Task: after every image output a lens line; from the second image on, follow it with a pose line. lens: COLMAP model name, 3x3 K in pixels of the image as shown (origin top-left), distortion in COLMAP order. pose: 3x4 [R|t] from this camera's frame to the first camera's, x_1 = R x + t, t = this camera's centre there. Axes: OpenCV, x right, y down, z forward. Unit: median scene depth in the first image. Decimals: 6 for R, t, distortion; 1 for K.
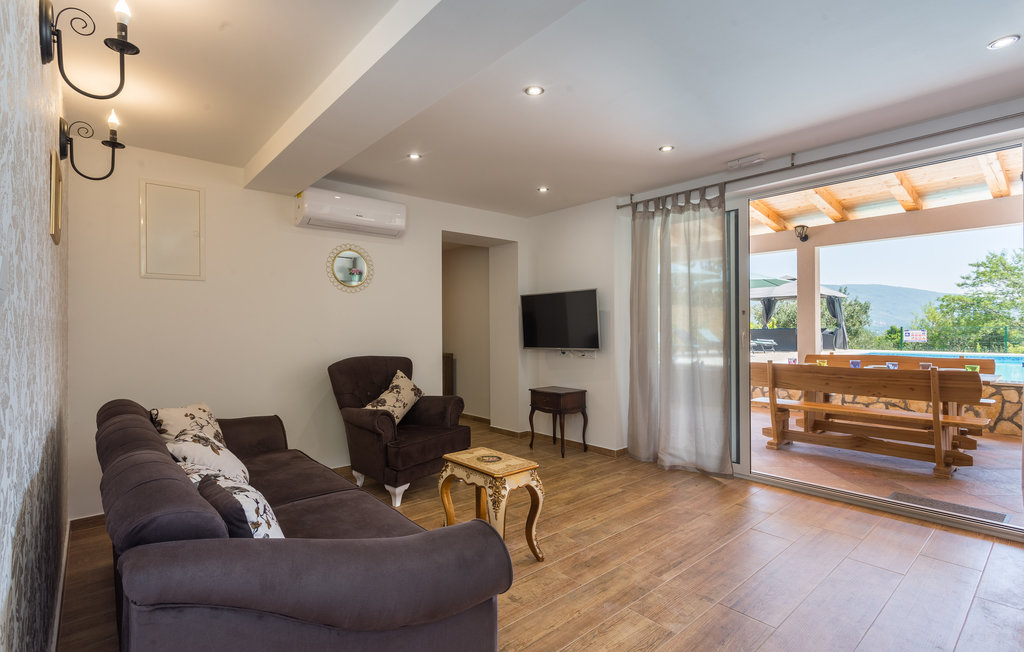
lens RADIAL K [[485.7, 0, 513.0], [0, 485.7, 327.8], [0, 0, 1]] dist [-0.002336, 0.000893]
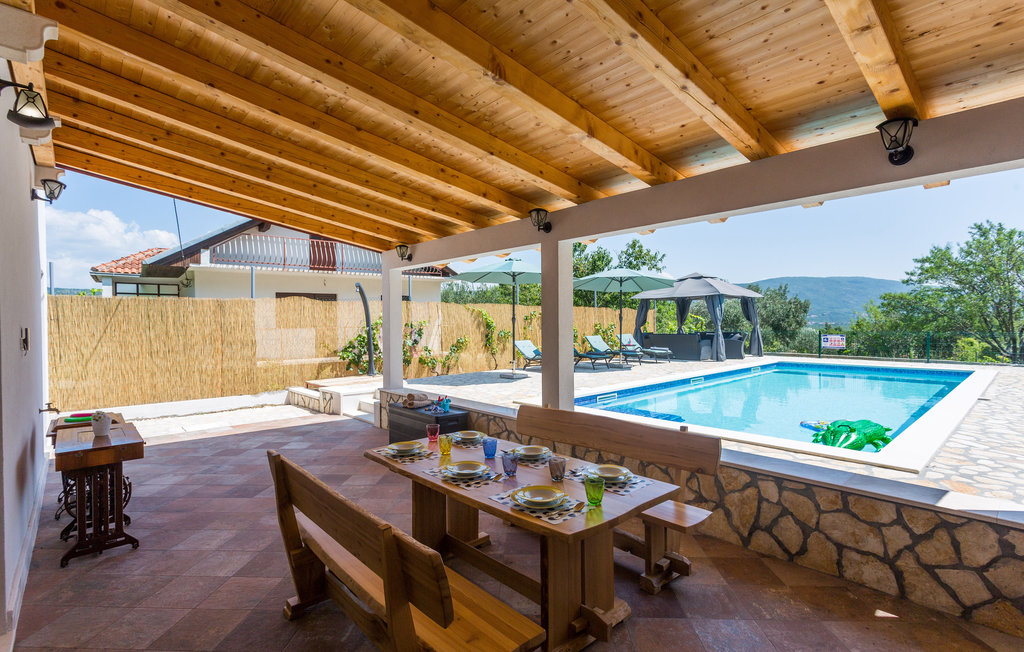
lens RADIAL K [[485.7, 0, 513.6], [0, 485.7, 323.4], [0, 0, 1]] dist [-0.002336, 0.000893]
pose [[0.999750, 0.000336, 0.022345, 0.165875], [-0.000519, 0.999966, 0.008184, -0.017042], [-0.022342, -0.008193, 0.999717, 0.097191]]
